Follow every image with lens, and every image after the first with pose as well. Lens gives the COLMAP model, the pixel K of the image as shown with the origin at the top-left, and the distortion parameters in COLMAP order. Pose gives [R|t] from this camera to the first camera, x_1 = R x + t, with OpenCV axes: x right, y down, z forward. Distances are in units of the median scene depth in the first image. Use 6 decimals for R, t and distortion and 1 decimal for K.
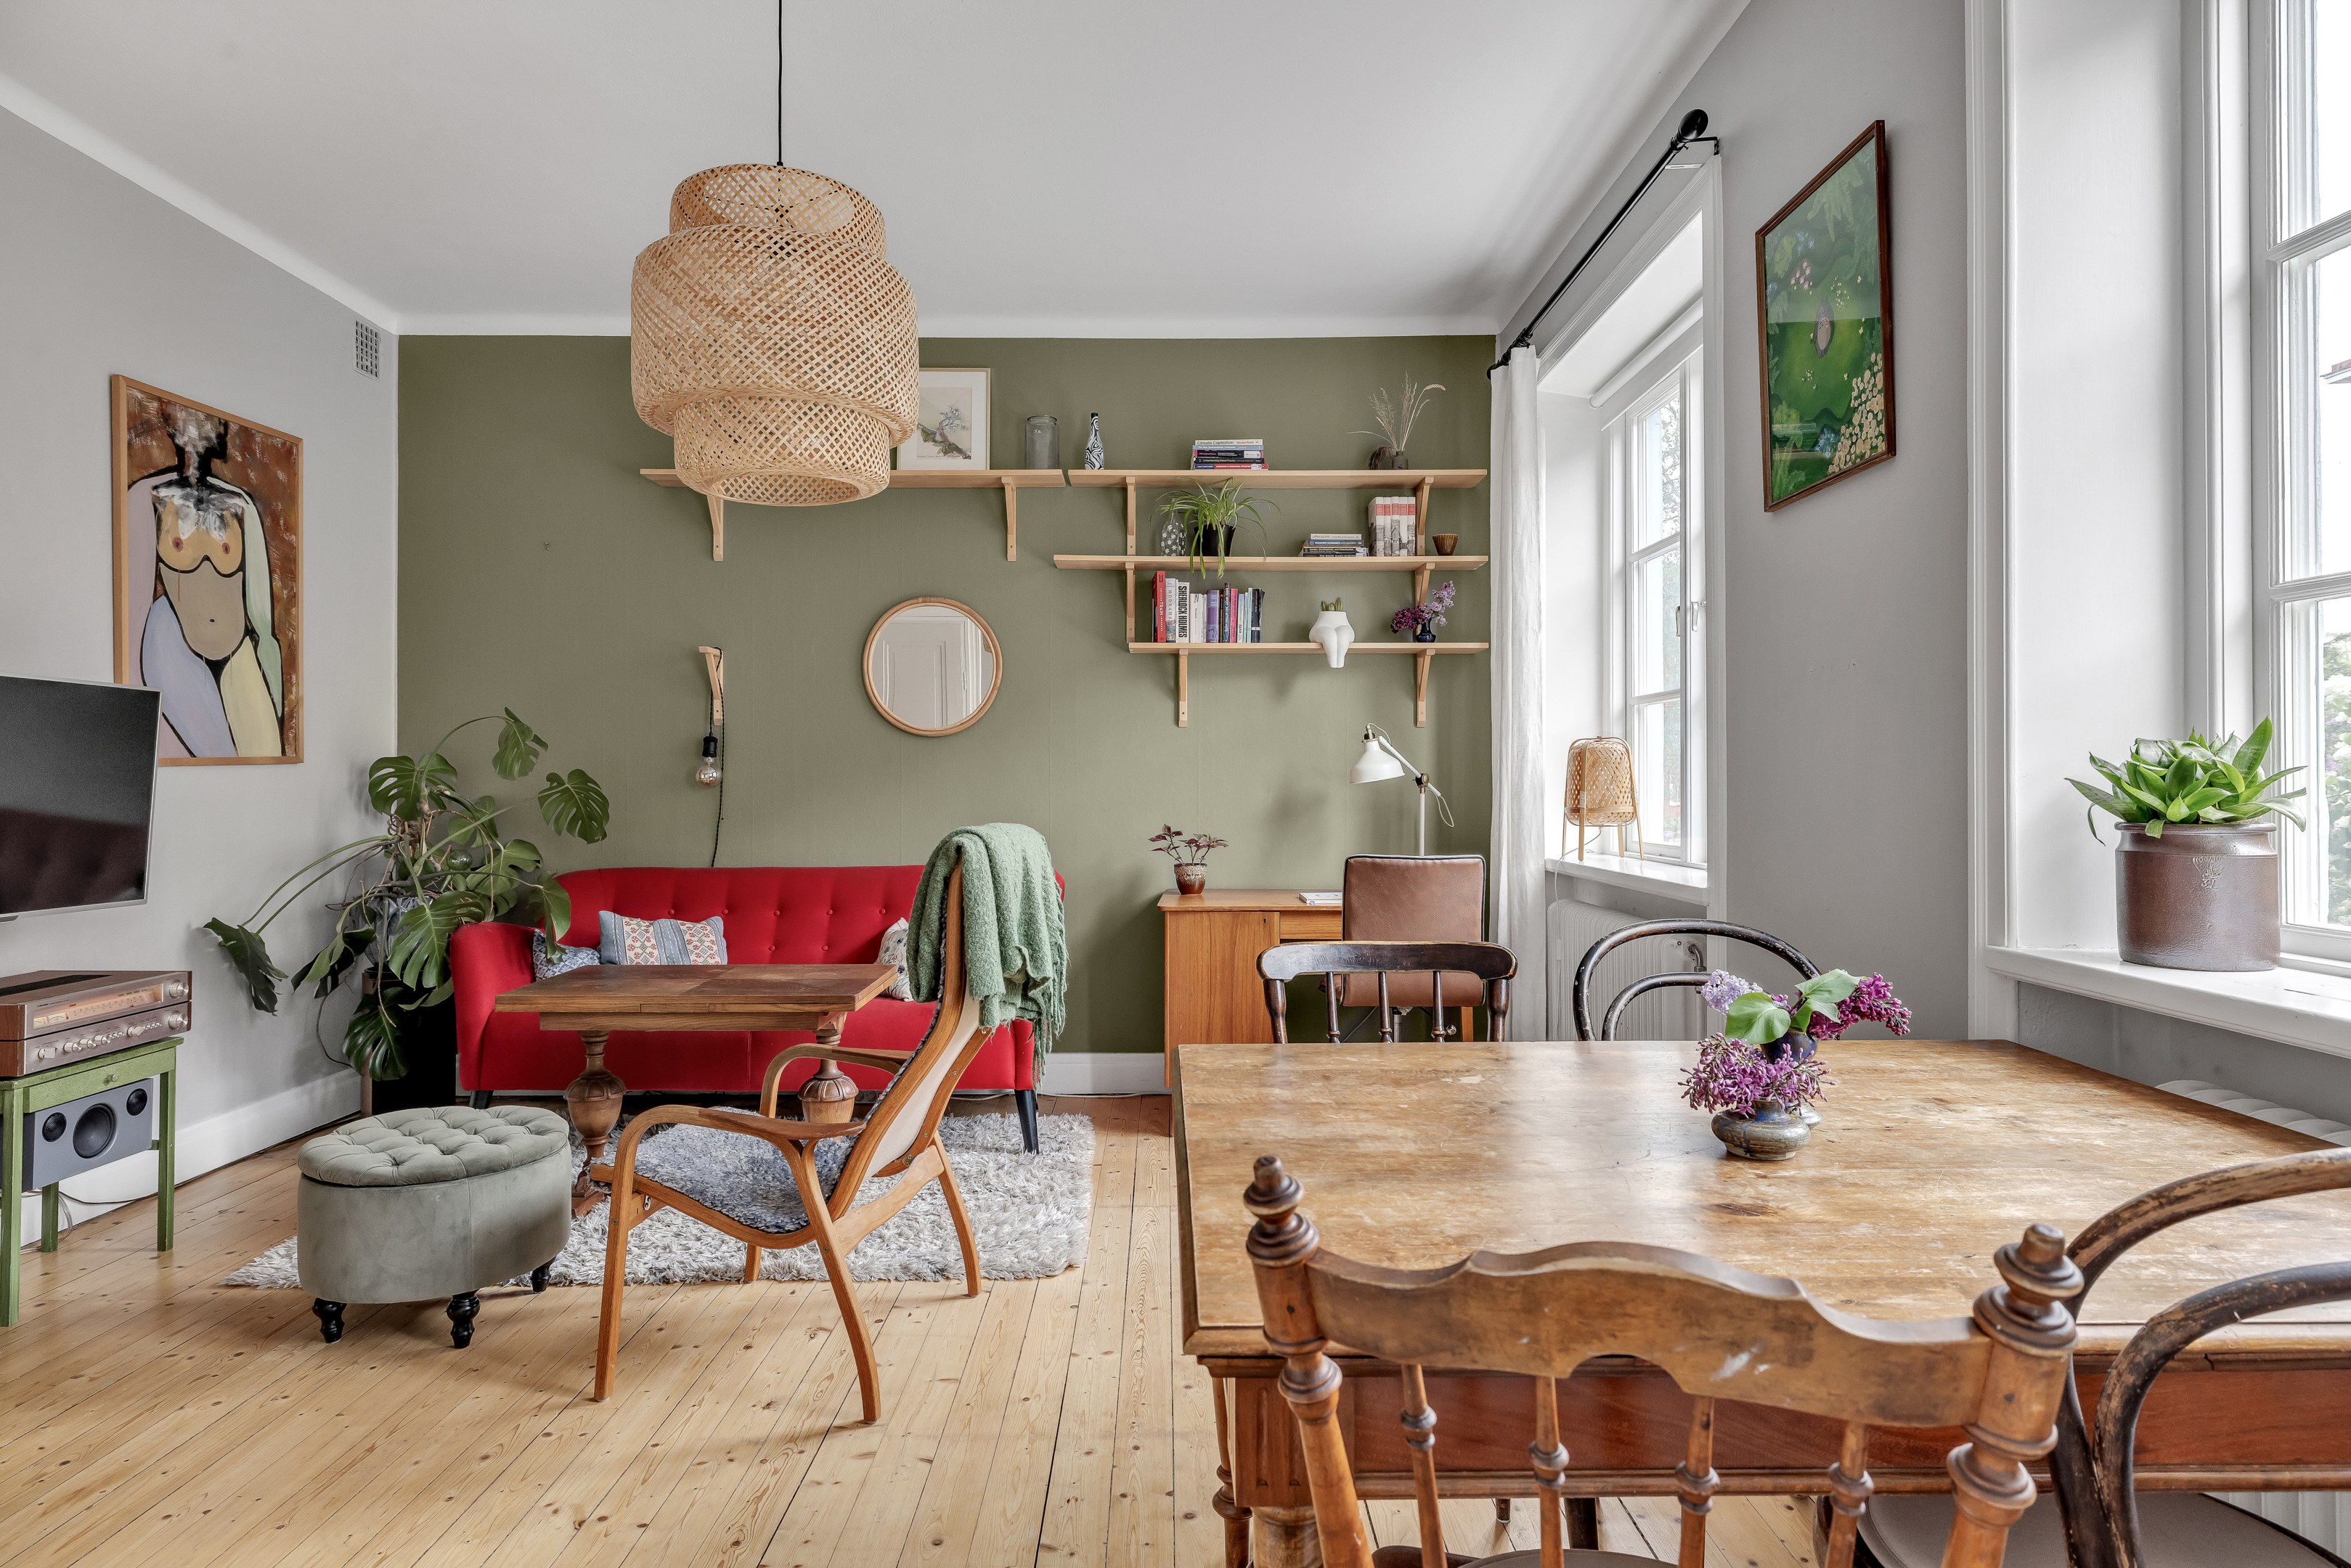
lens RADIAL K [[1297.3, 0, 1175.5], [0, 1297.3, 784.0], [0, 0, 1]] dist [-0.029329, 0.000084]
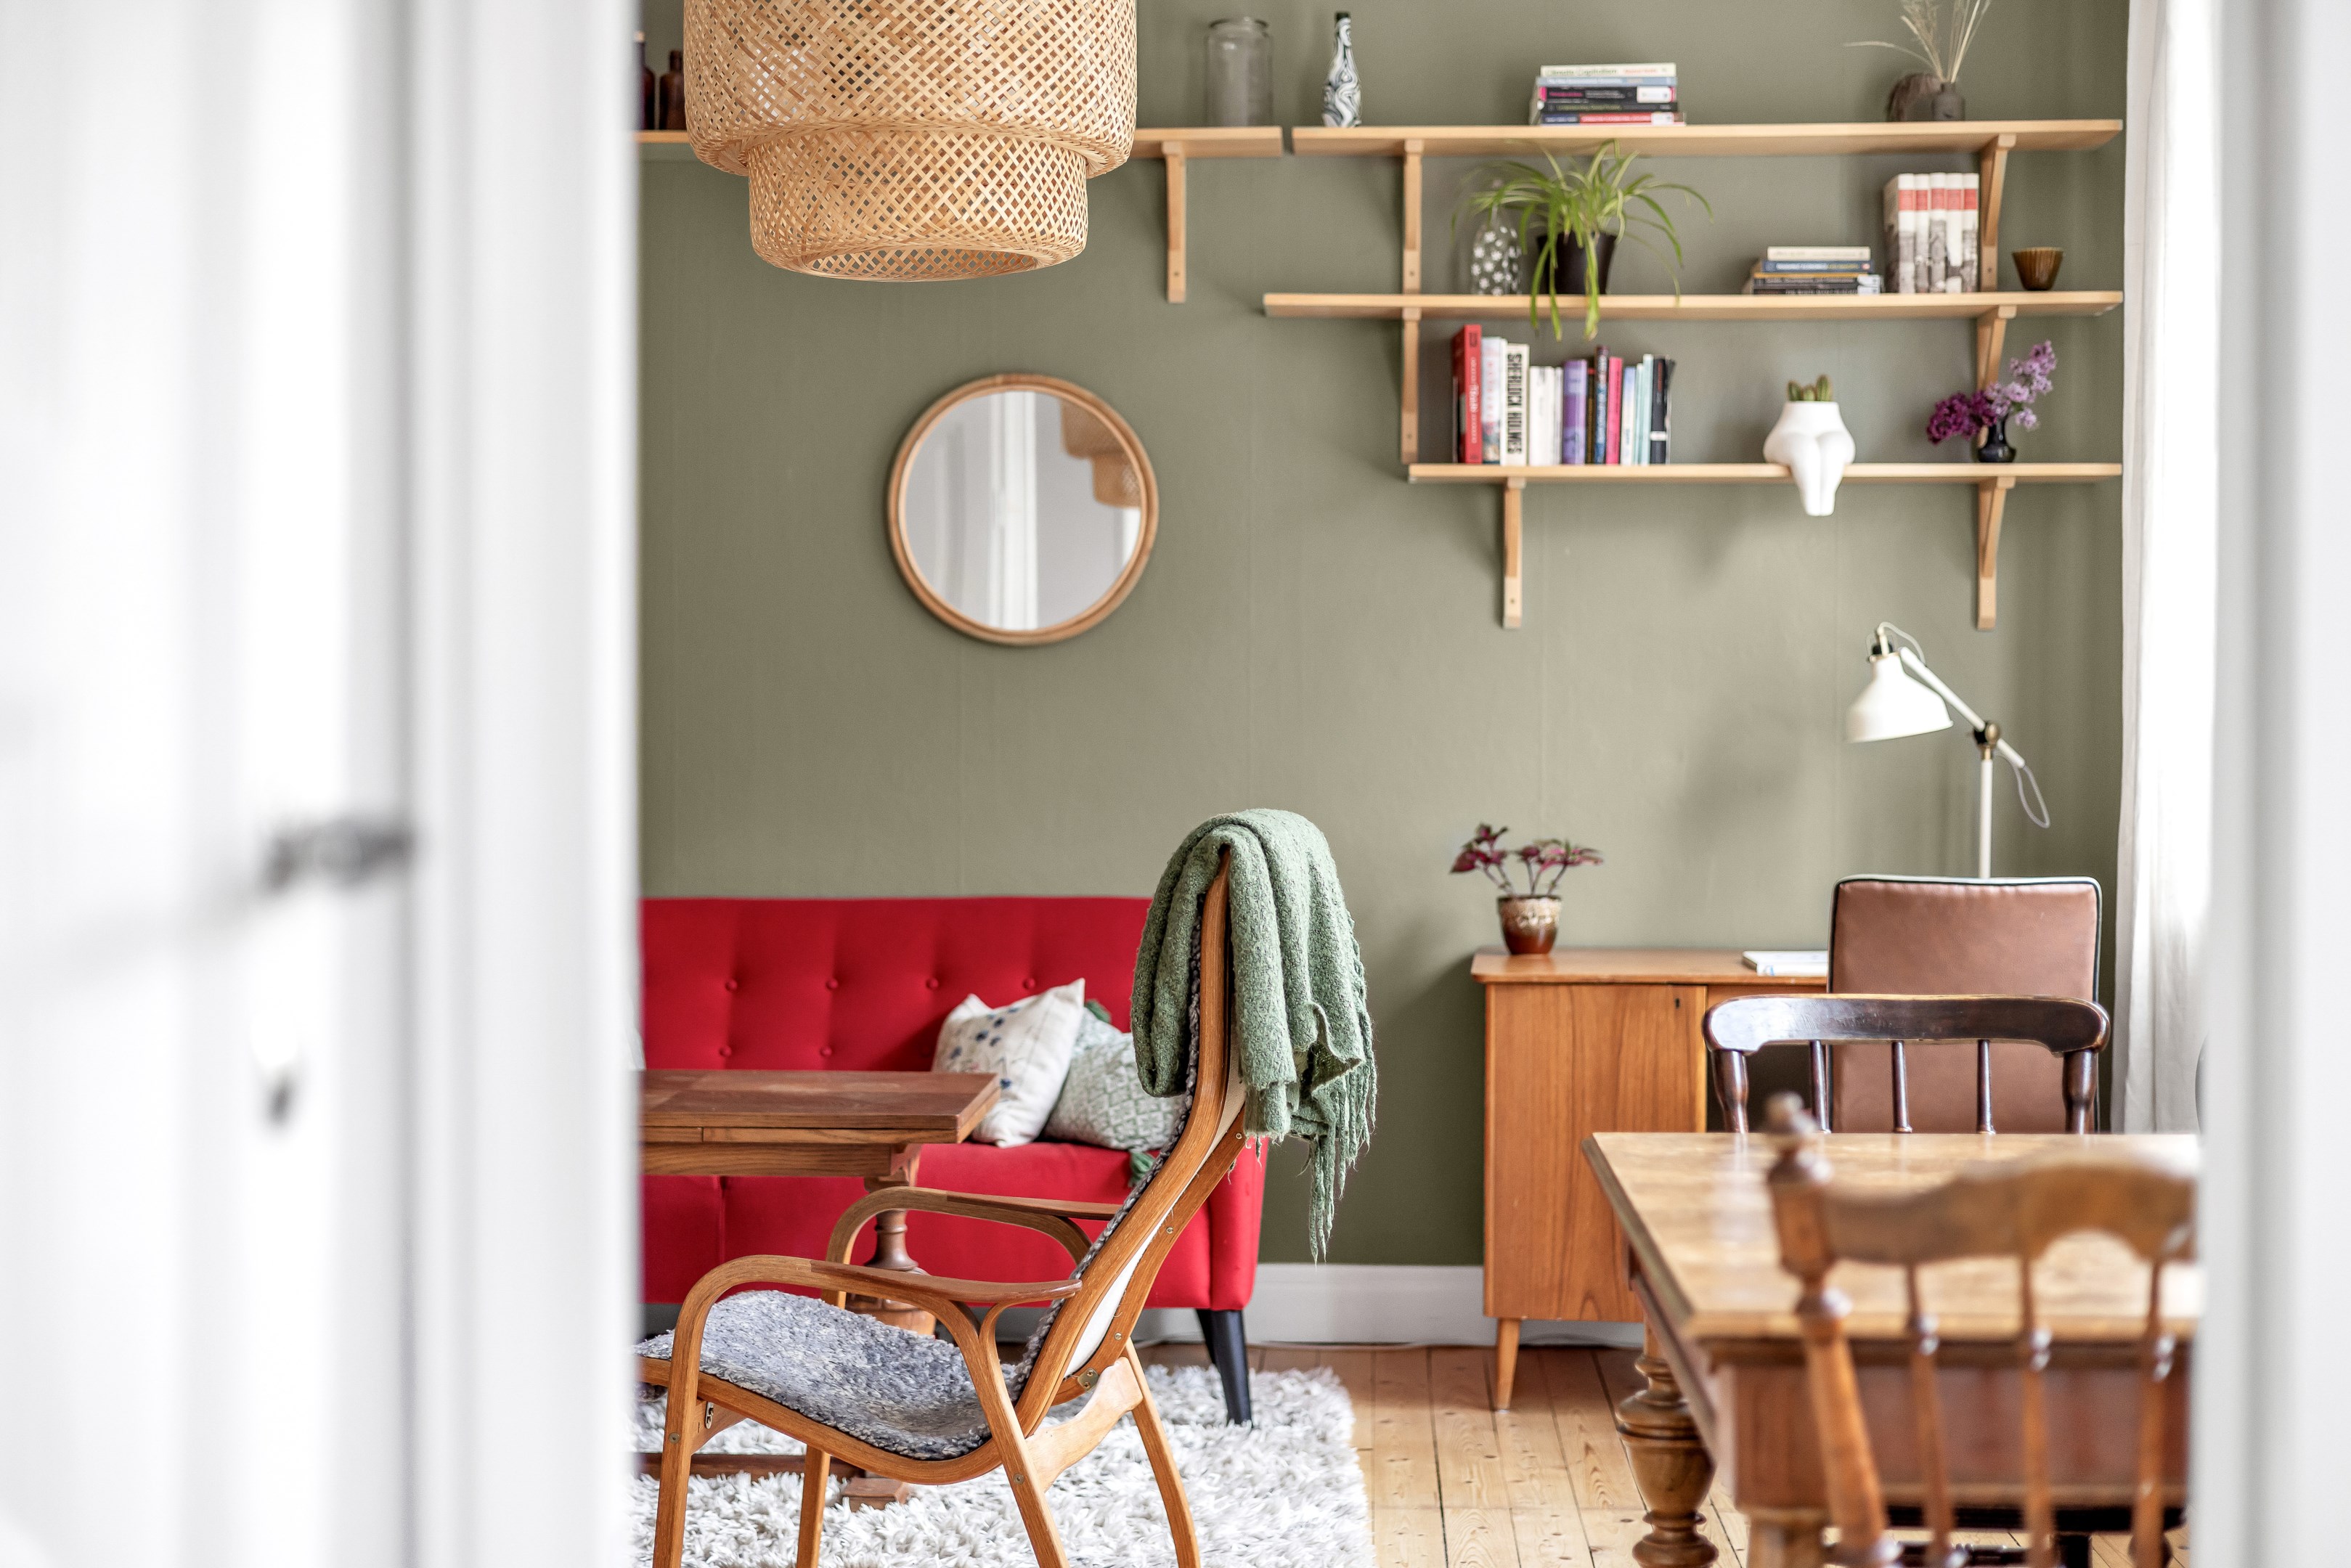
lens RADIAL K [[3311.3, 0, 1175.5], [0, 3311.3, 784.0], [0, 0, 1]] dist [-0.013487, 0.070572]
pose [[0.998065, 0.005340, -0.061945, -0.046613], [-0.004228, 0.999828, 0.018058, -0.005771], [0.062030, -0.017761, 0.997916, -0.315465]]
